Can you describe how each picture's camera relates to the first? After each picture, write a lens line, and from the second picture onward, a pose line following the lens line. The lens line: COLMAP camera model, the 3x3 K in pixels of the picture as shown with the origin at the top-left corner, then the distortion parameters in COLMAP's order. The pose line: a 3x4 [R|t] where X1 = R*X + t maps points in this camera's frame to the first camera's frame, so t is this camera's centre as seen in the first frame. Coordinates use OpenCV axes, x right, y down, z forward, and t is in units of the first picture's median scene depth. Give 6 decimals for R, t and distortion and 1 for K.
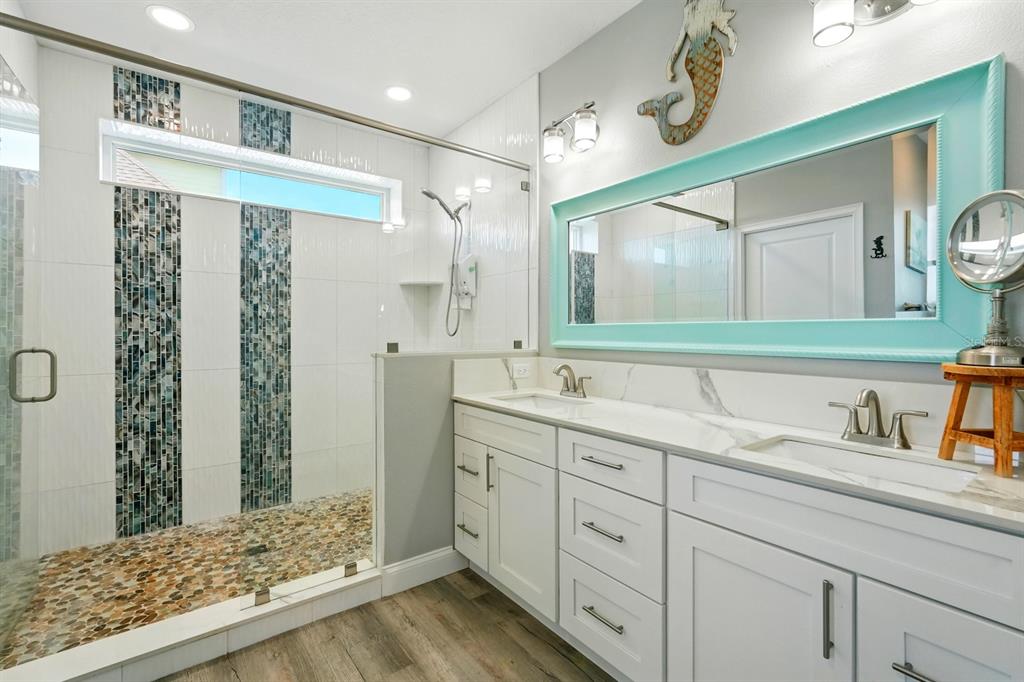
lens RADIAL K [[456.3, 0, 512.4], [0, 456.3, 332.8], [0, 0, 1]] dist [-0.000585, 0.000174]
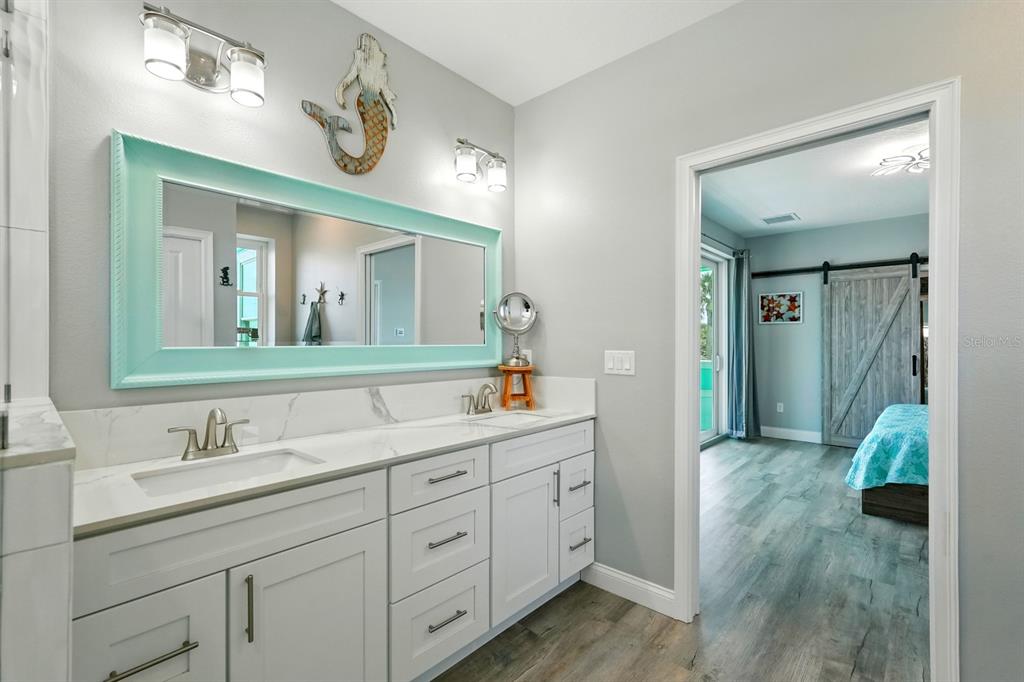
lens RADIAL K [[459.0, 0, 515.2], [0, 459.0, 339.7], [0, 0, 1]] dist [-0.005057, 0.000254]
pose [[-0.181509, 0.010963, 0.983328, -0.752879], [0.006188, 0.999931, -0.010006, -0.024779], [-0.983370, 0.004269, -0.181565, 0.857298]]
